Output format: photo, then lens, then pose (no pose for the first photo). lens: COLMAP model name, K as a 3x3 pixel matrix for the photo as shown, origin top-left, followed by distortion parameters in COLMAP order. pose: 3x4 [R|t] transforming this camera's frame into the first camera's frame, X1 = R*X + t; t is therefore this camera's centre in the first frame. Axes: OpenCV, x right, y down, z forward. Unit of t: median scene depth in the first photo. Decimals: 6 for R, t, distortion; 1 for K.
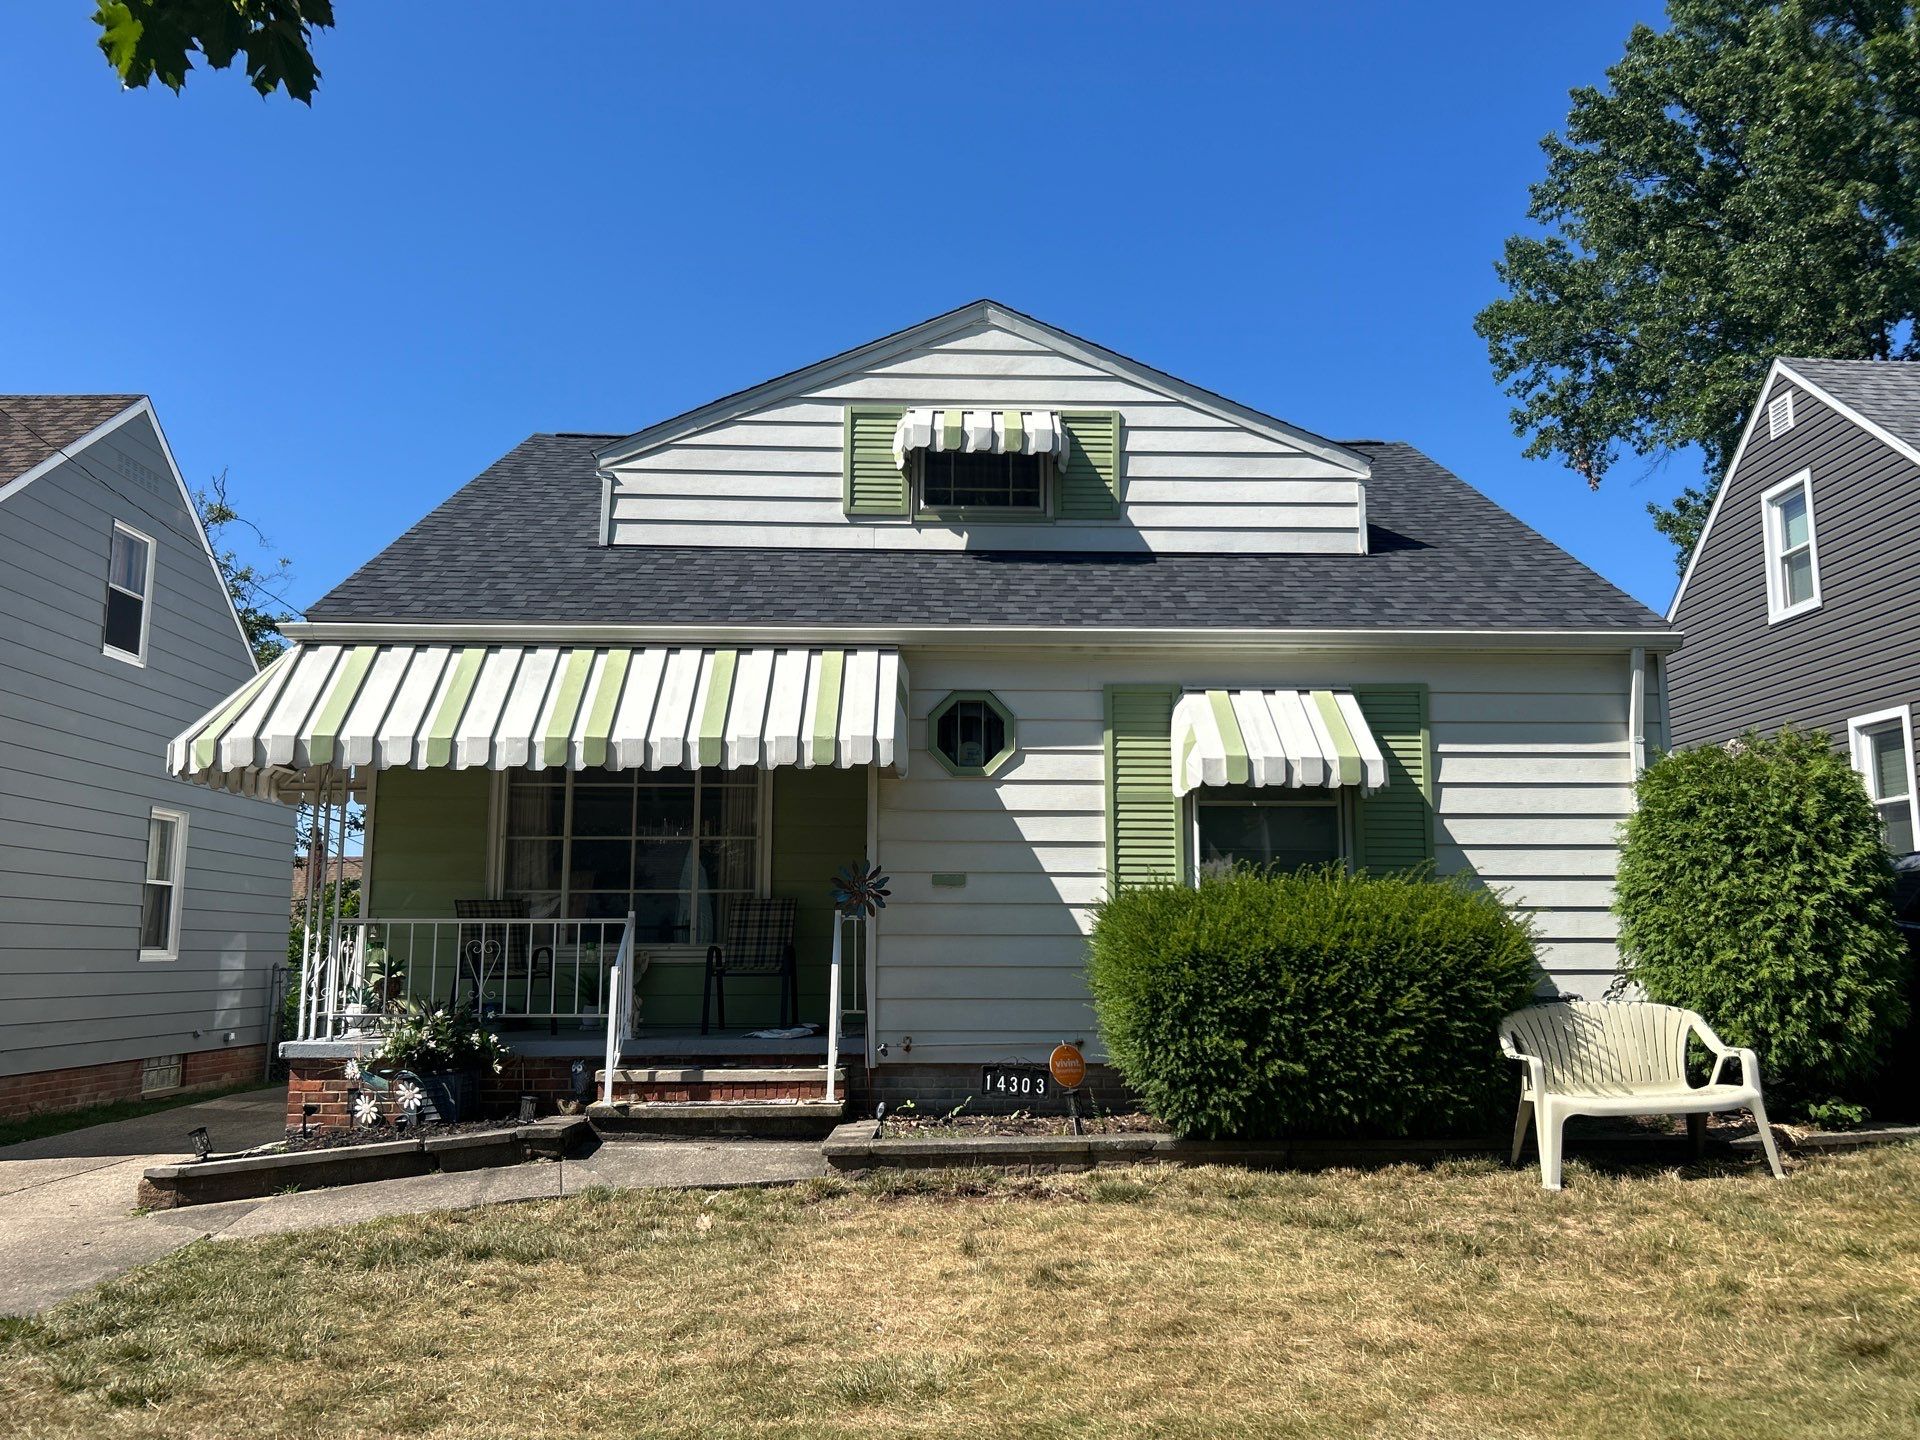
lens RADIAL K [[1526.2, 0, 960.6], [0, 1526.2, 724.5], [0, 0, 1]] dist [0.024821, -0.020110]
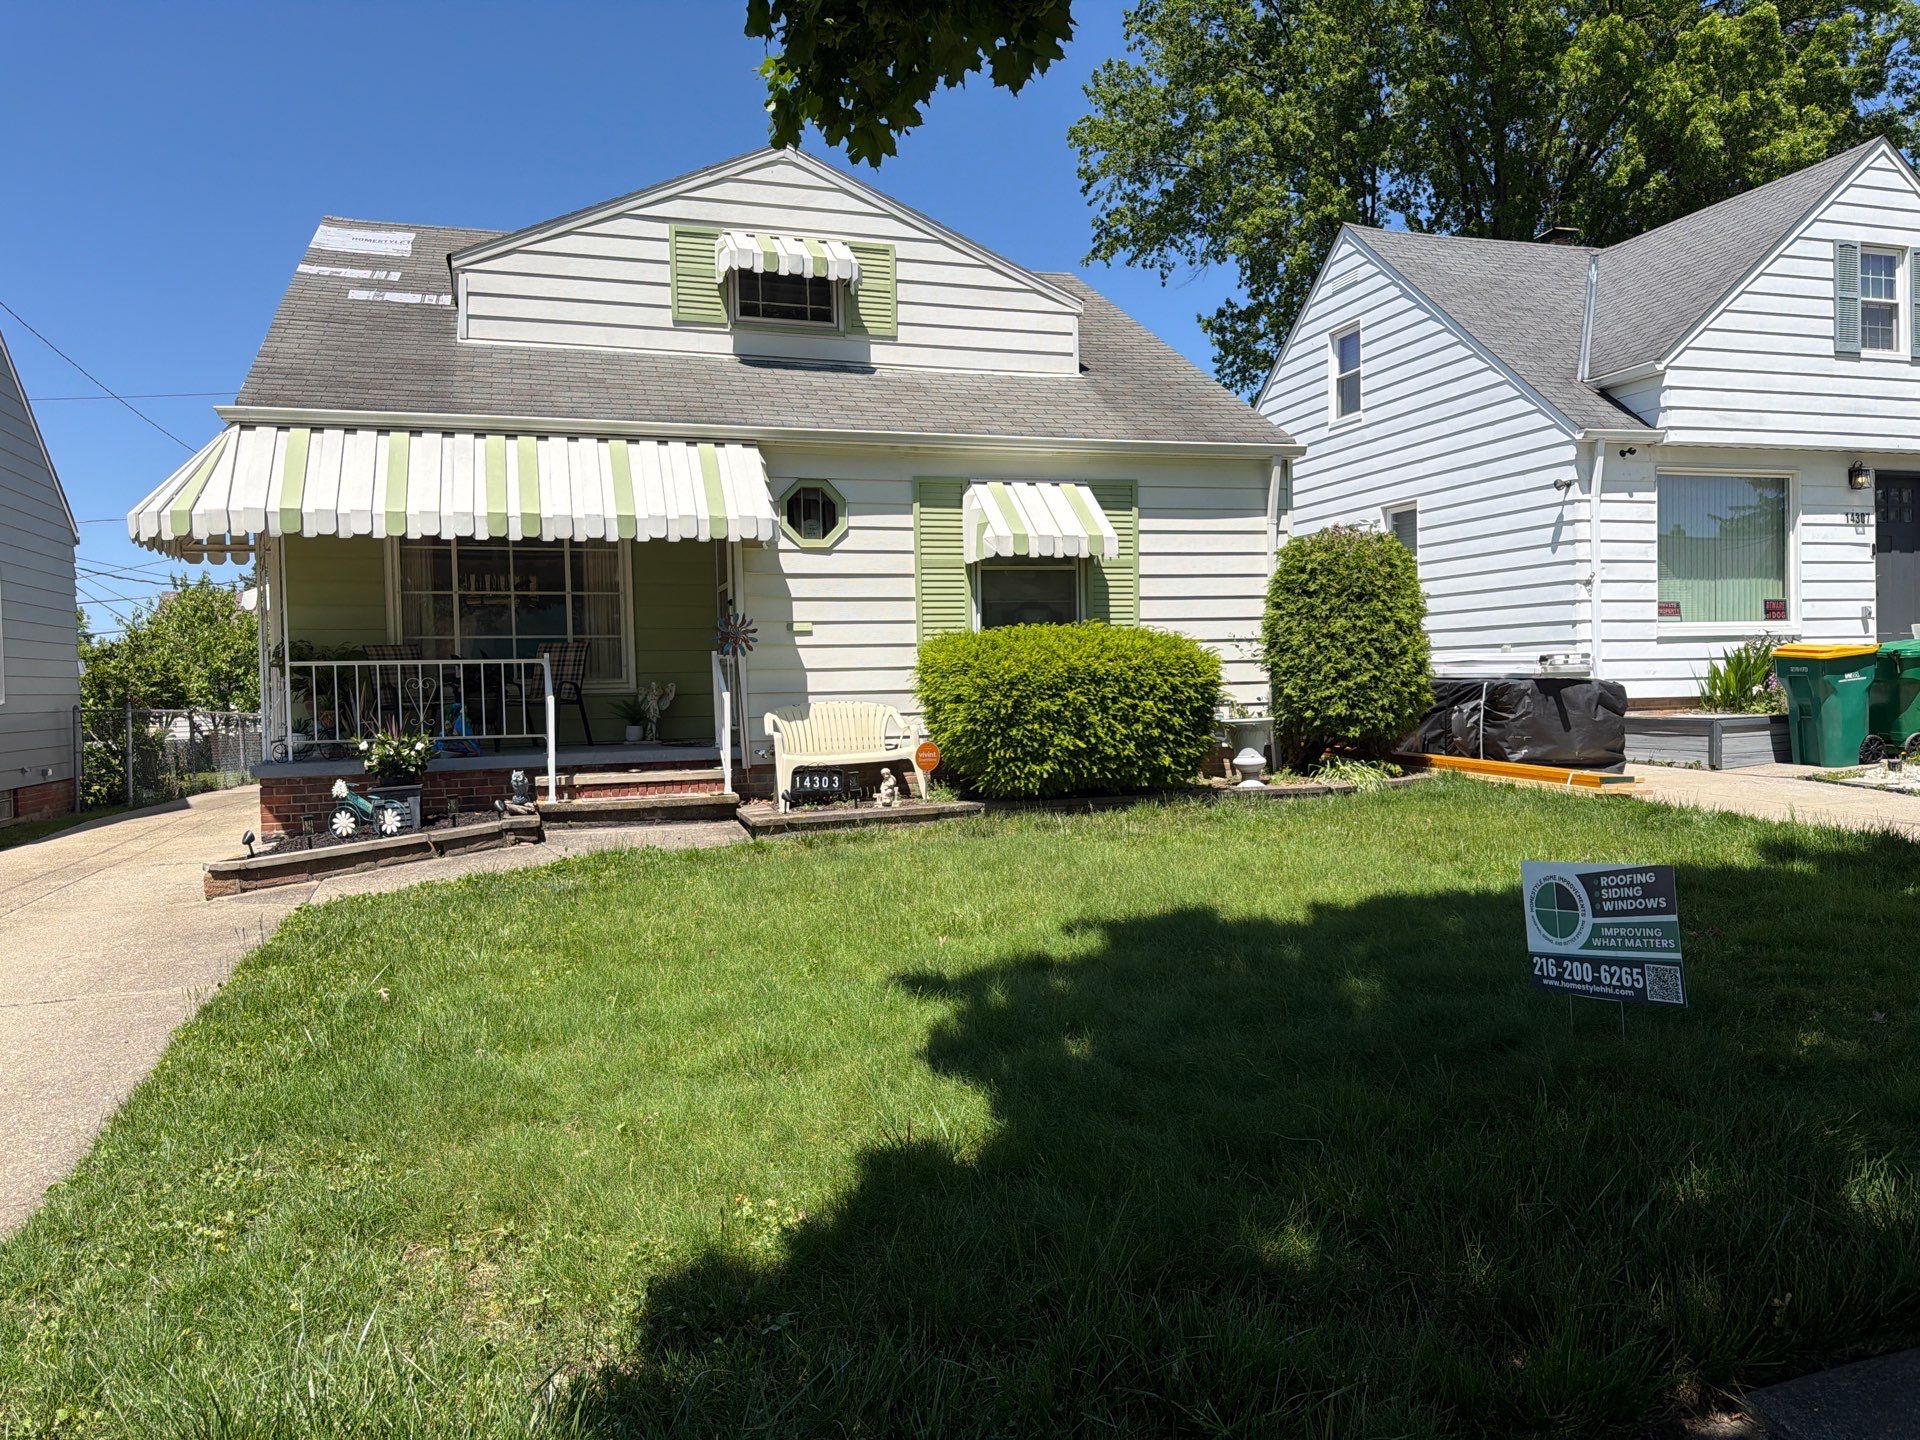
lens RADIAL K [[1358.7, 0, 950.6], [0, 1358.7, 730.8], [0, 0, 1]] dist [0.049109, -0.002089]
pose [[0.961239, -0.031556, 0.273903, -0.183693], [-0.019039, 0.983461, 0.180119, -0.020171], [-0.275057, -0.178352, 0.944740, -0.139174]]
